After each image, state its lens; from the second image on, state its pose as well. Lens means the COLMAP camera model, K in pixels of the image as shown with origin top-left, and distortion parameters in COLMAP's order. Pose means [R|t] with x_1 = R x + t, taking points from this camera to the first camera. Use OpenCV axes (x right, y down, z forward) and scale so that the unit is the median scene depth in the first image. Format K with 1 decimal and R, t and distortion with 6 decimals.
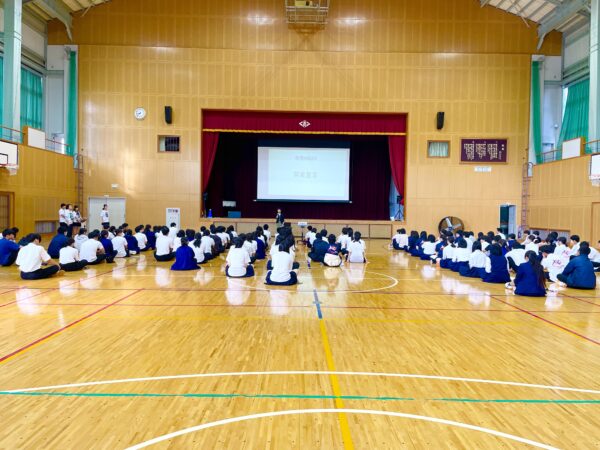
lens RADIAL K [[448.1, 0, 300.0], [0, 448.1, 225.0], [0, 0, 1]] dist [0.039890, -0.062696]
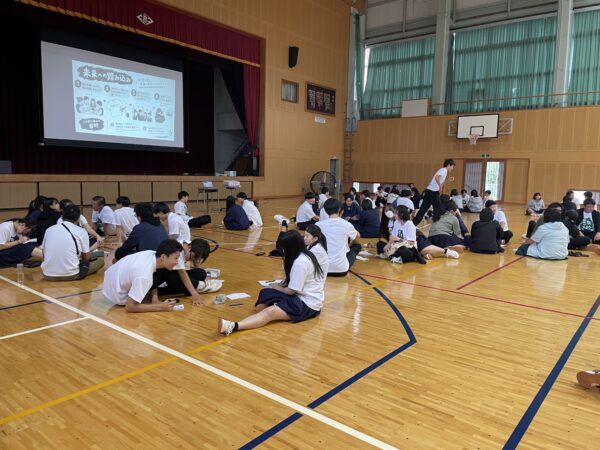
lens RADIAL K [[448.1, 0, 300.0], [0, 448.1, 225.0], [0, 0, 1]] dist [0.039890, -0.062696]
pose [[0.629039, -0.094541, 0.771603, -0.362548], [0.013839, 0.993782, 0.110482, -0.010563], [-0.777250, -0.058820, 0.626436, 0.434337]]
